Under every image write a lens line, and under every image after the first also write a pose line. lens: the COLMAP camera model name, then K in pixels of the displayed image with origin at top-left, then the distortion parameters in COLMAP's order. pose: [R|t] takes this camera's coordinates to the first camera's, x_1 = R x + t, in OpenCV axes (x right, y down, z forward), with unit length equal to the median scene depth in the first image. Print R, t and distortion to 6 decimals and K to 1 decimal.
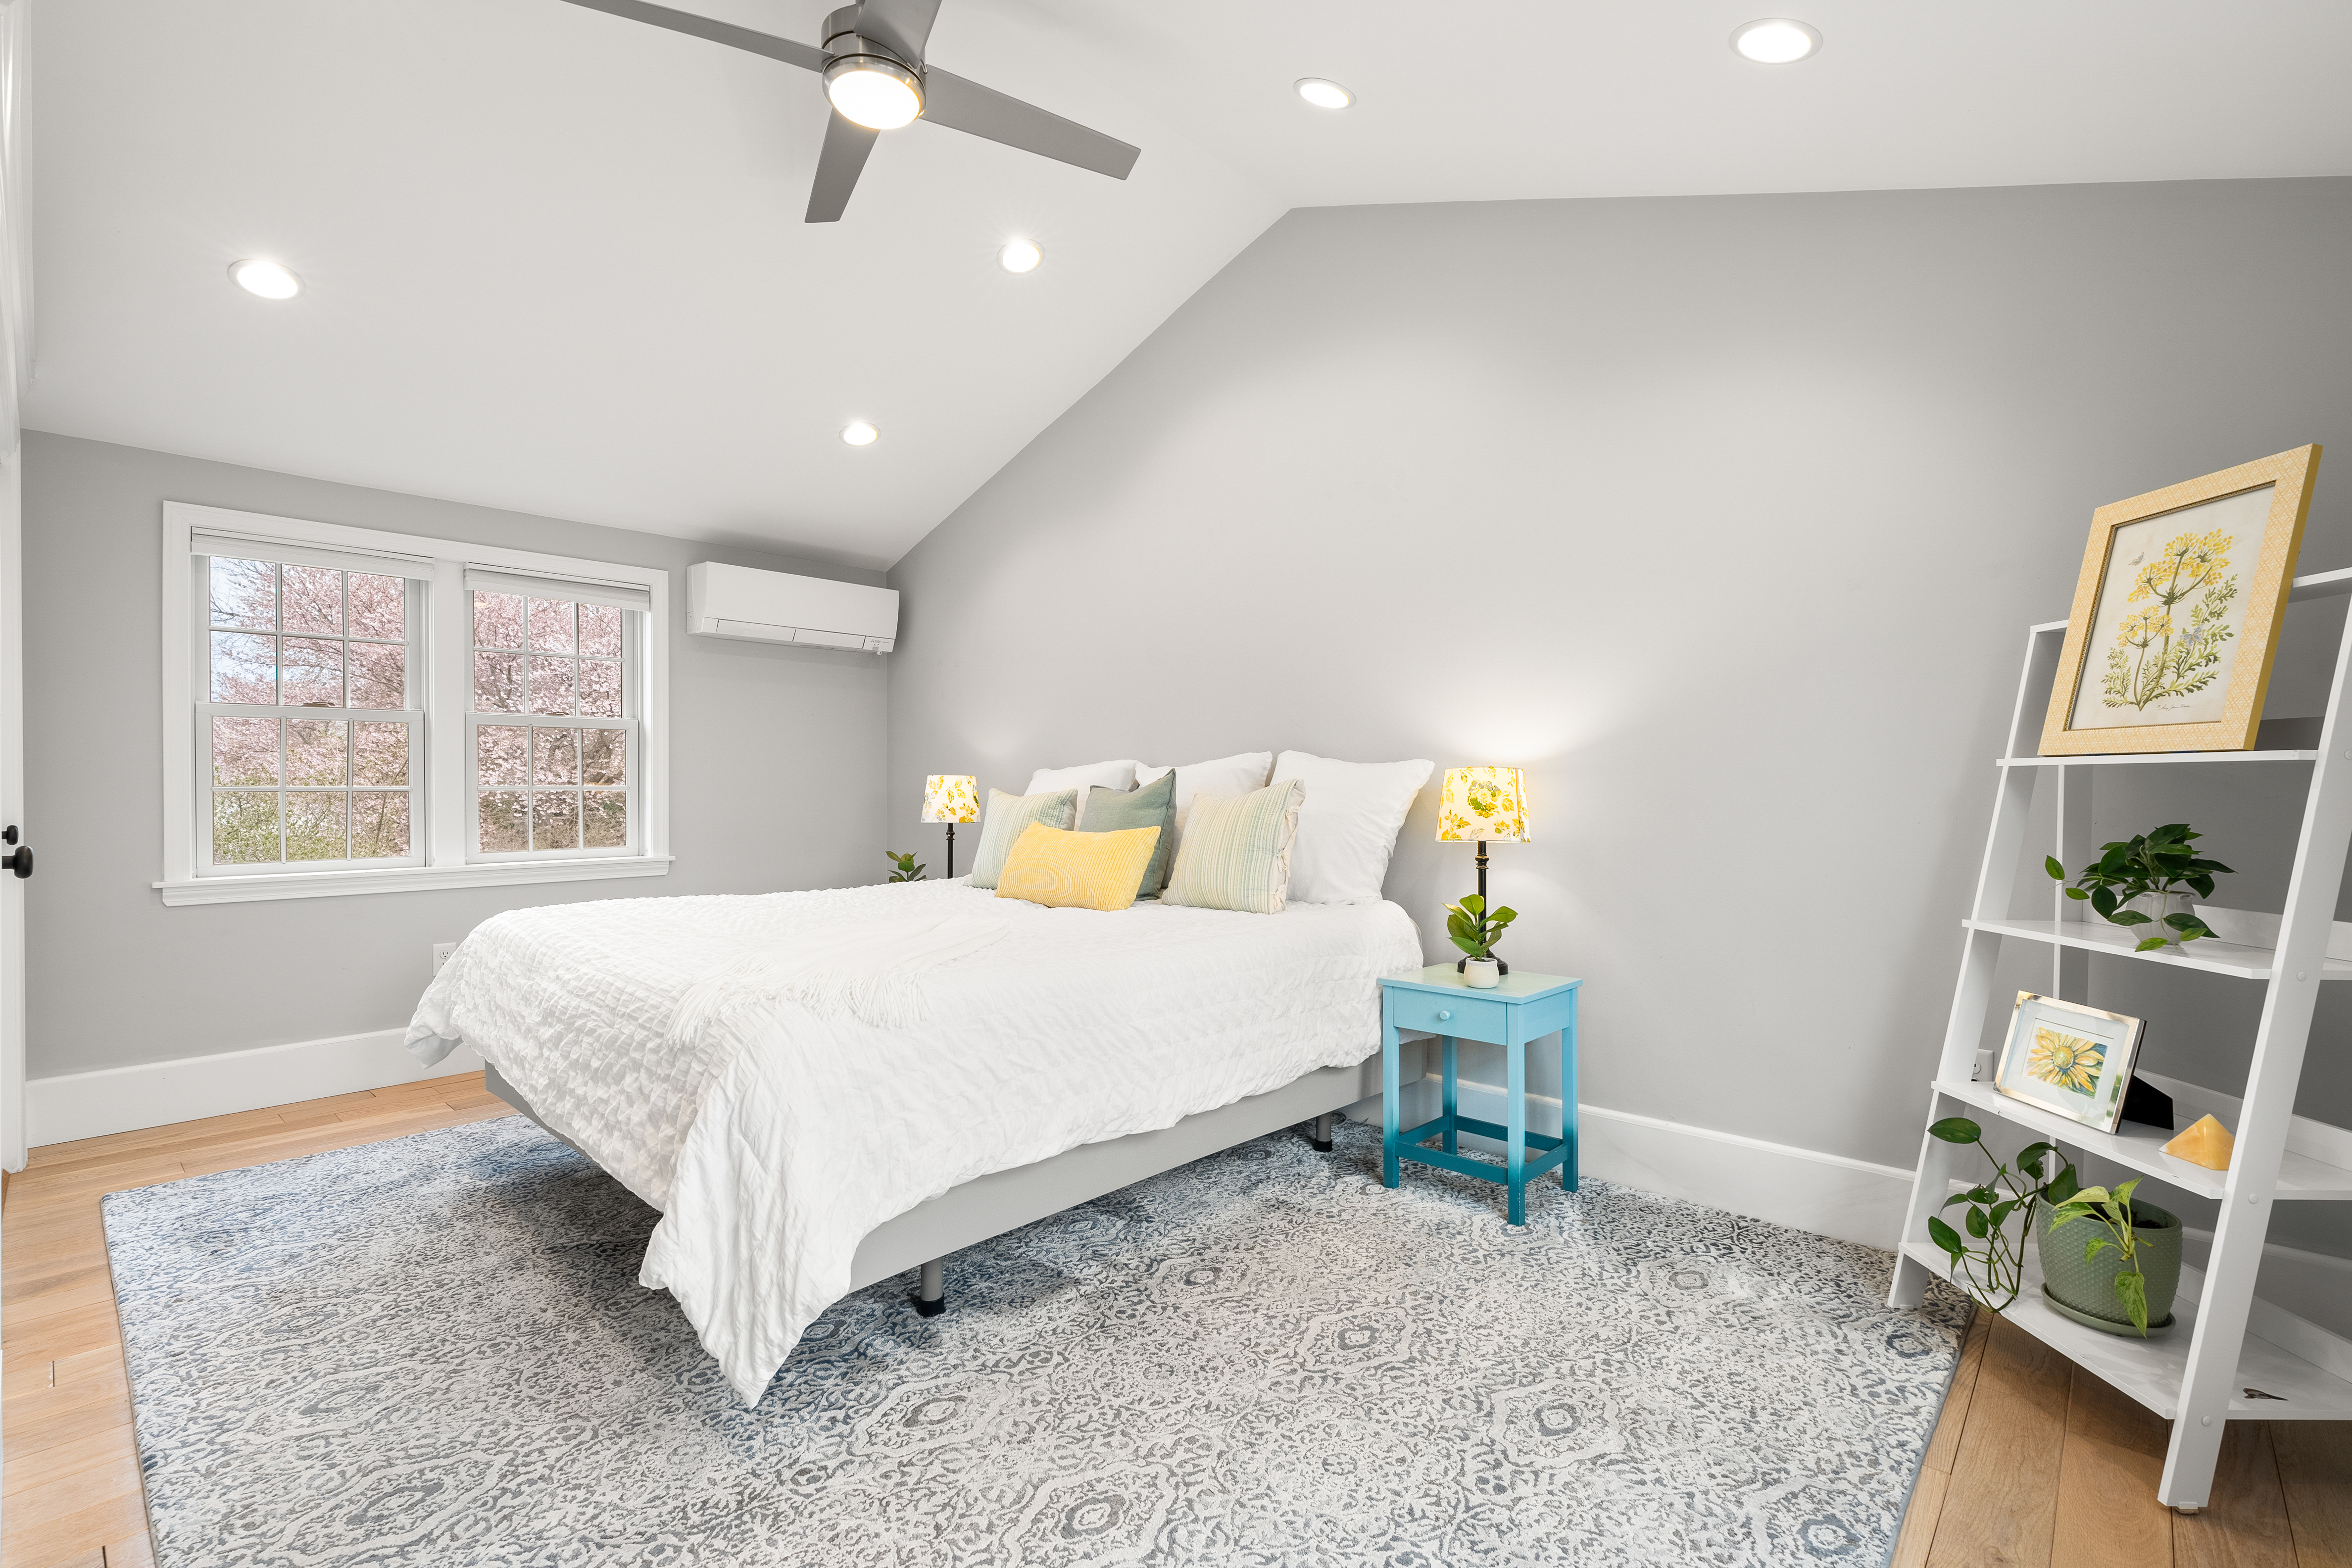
lens RADIAL K [[1074.6, 0, 1159.9], [0, 1074.6, 785.0], [0, 0, 1]] dist [-0.003956, 0.000121]
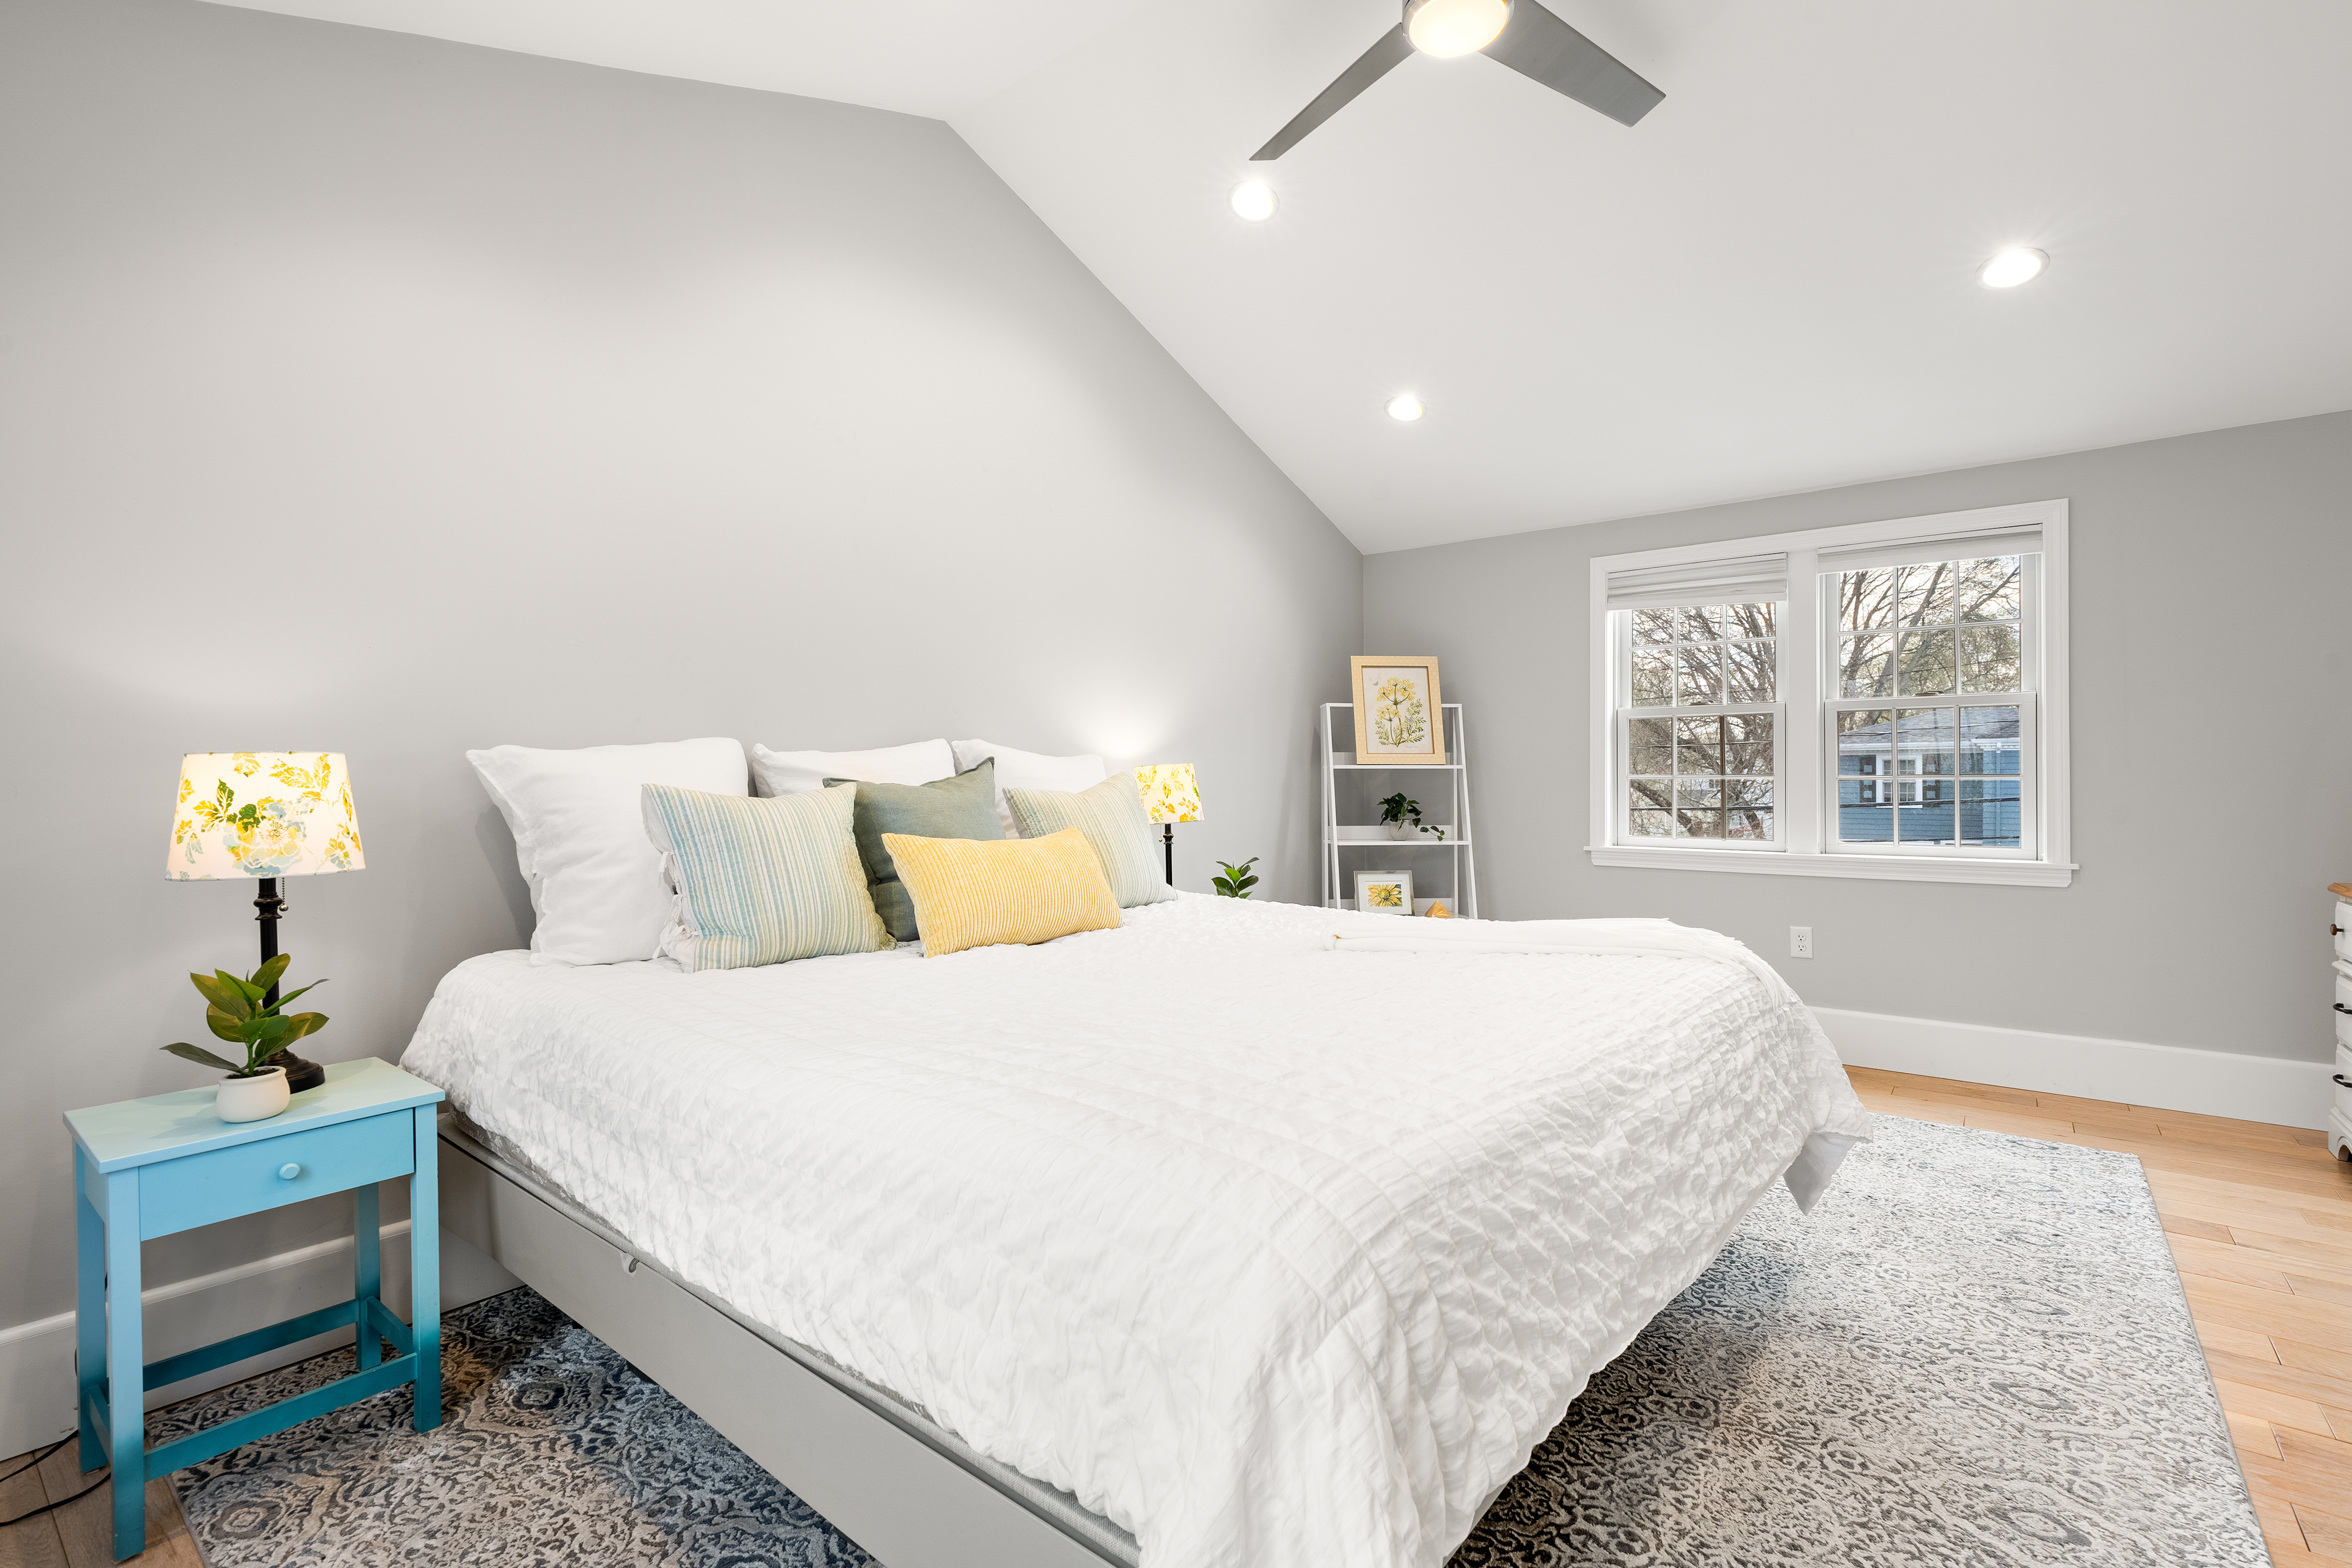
lens RADIAL K [[1074.6, 0, 1223.0], [0, 1074.6, 769.7], [0, 0, 1]] dist [-0.003956, 0.000121]
pose [[-0.119814, 0.011676, 0.992728, -1.191675], [0.002694, 0.999931, -0.011436, 0.007531], [-0.992793, 0.001304, -0.119837, 1.356067]]
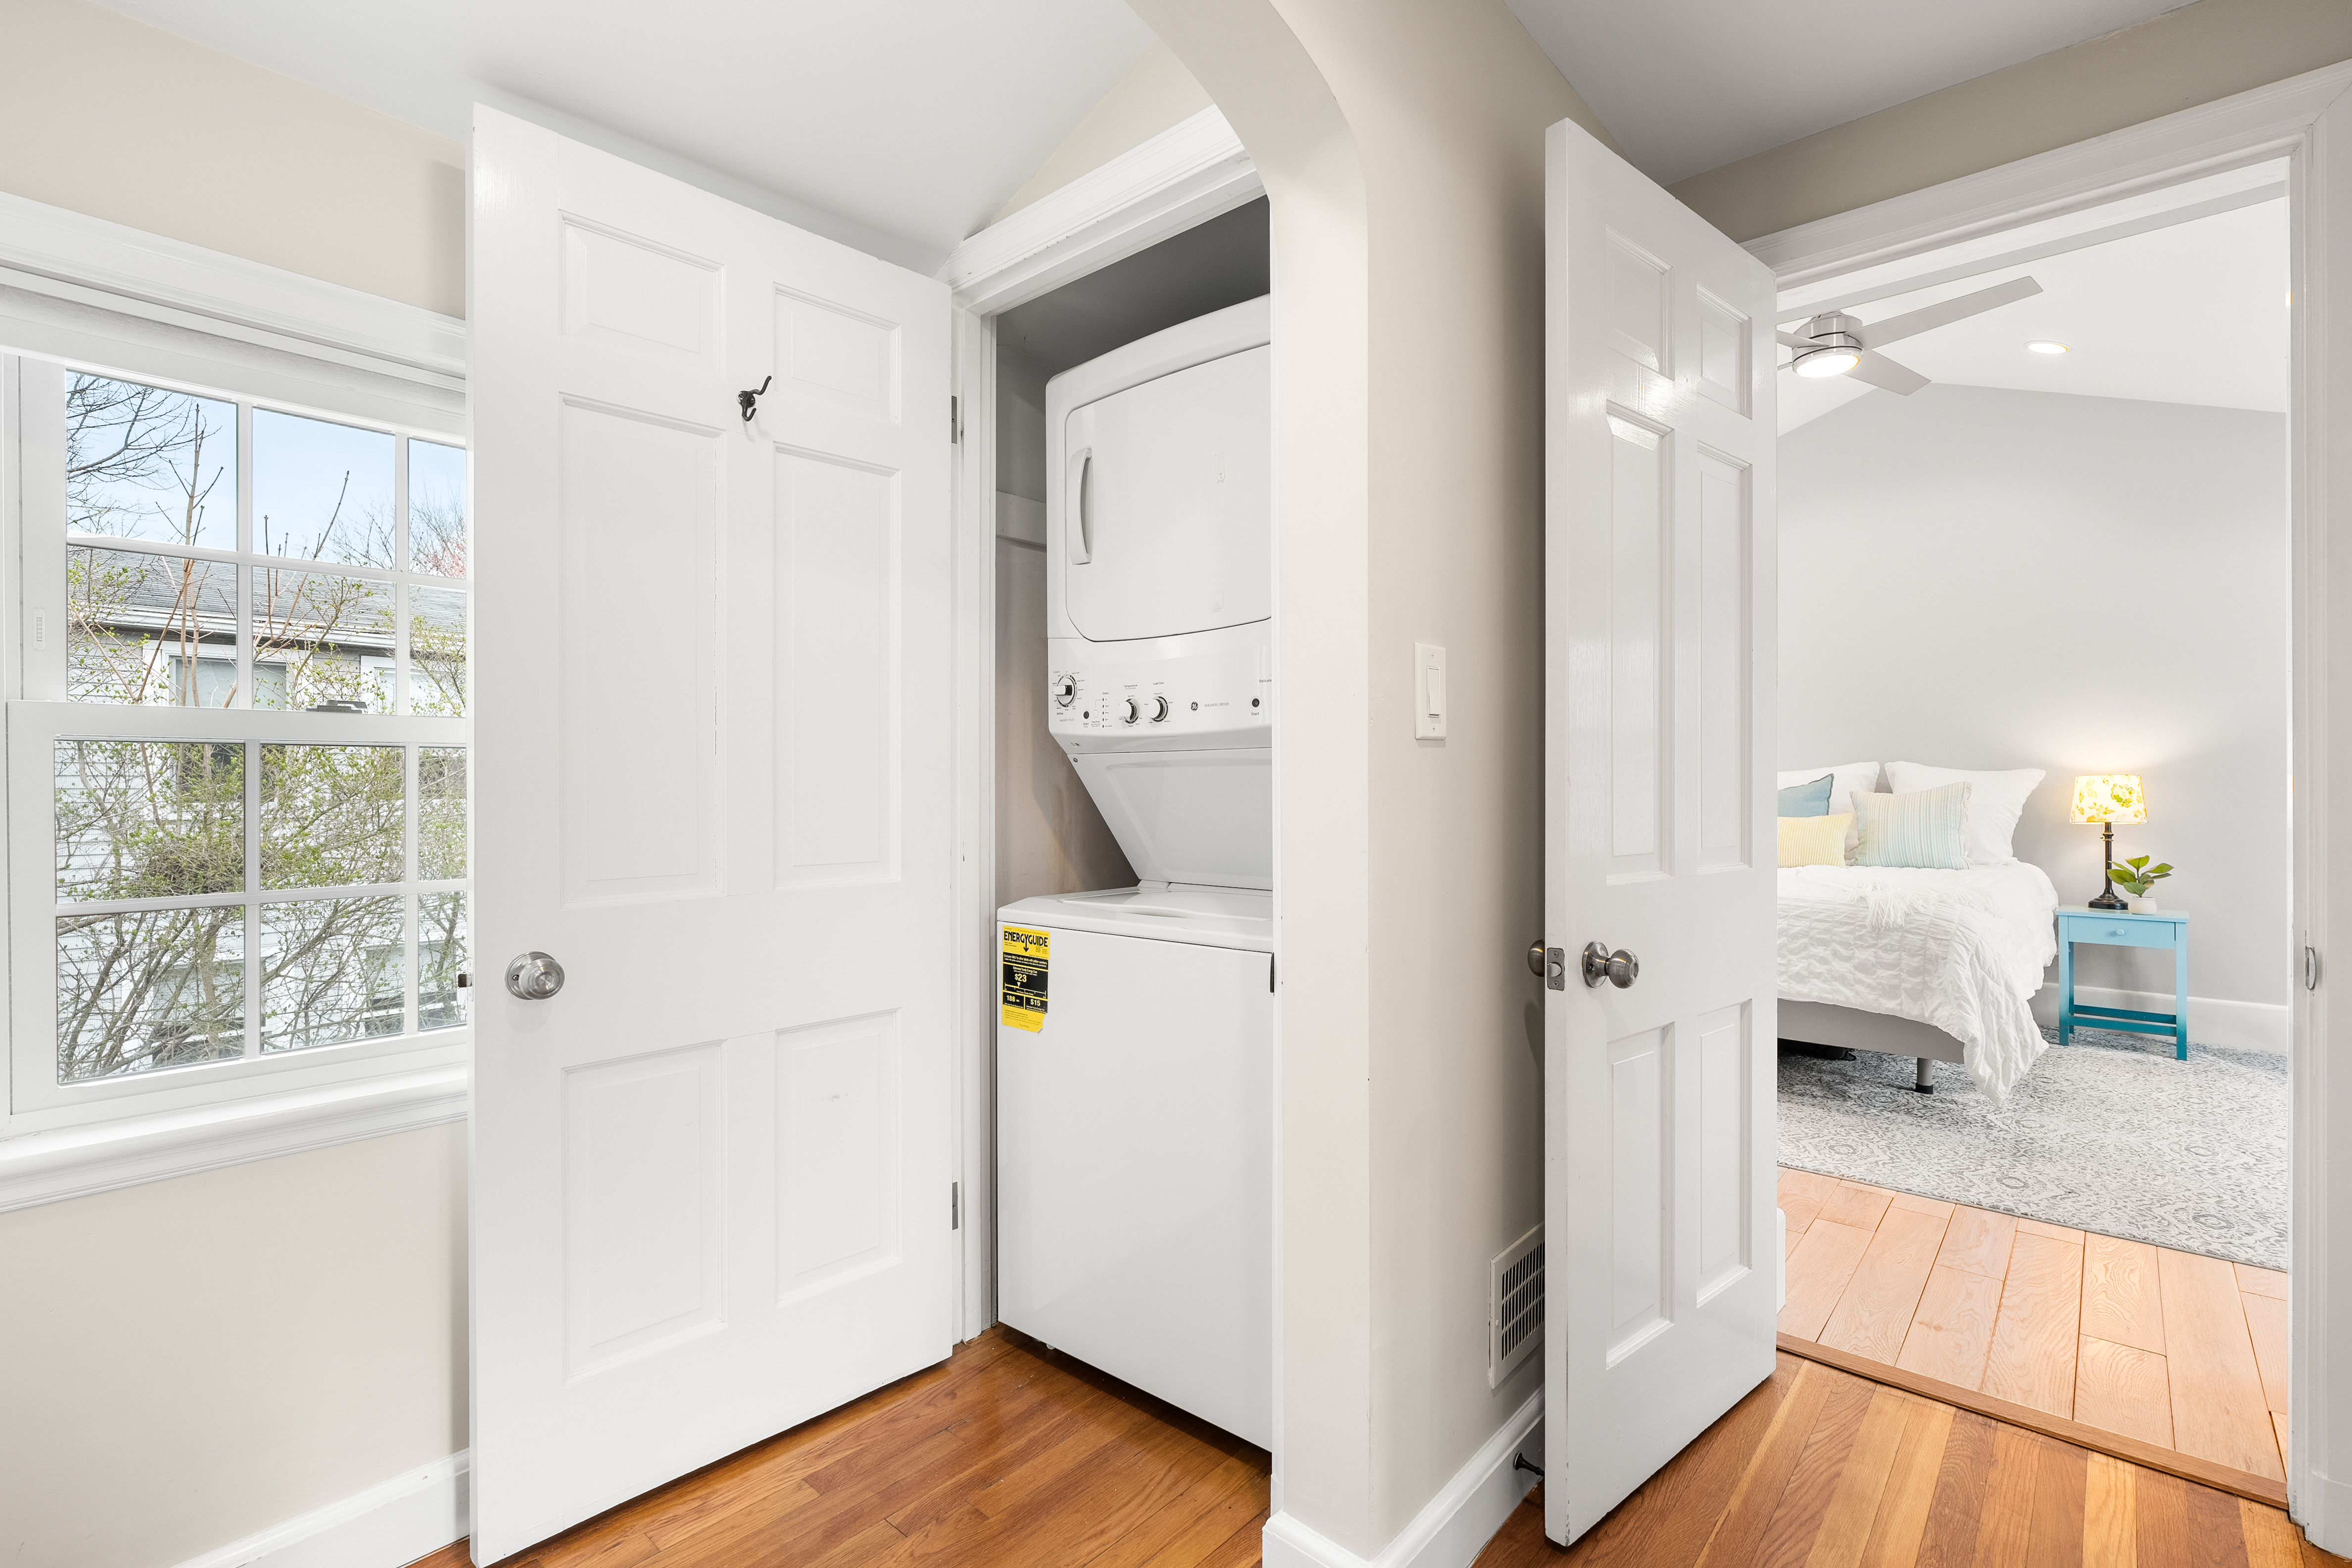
lens RADIAL K [[1074.6, 0, 1157.6], [0, 1074.6, 793.7], [0, 0, 1]] dist [-0.003956, 0.000121]
pose [[0.999782, 0.005901, 0.020005, -1.364910], [-0.006056, 0.999952, 0.007689, 0.008616], [-0.019959, -0.007808, 0.999770, -0.634029]]
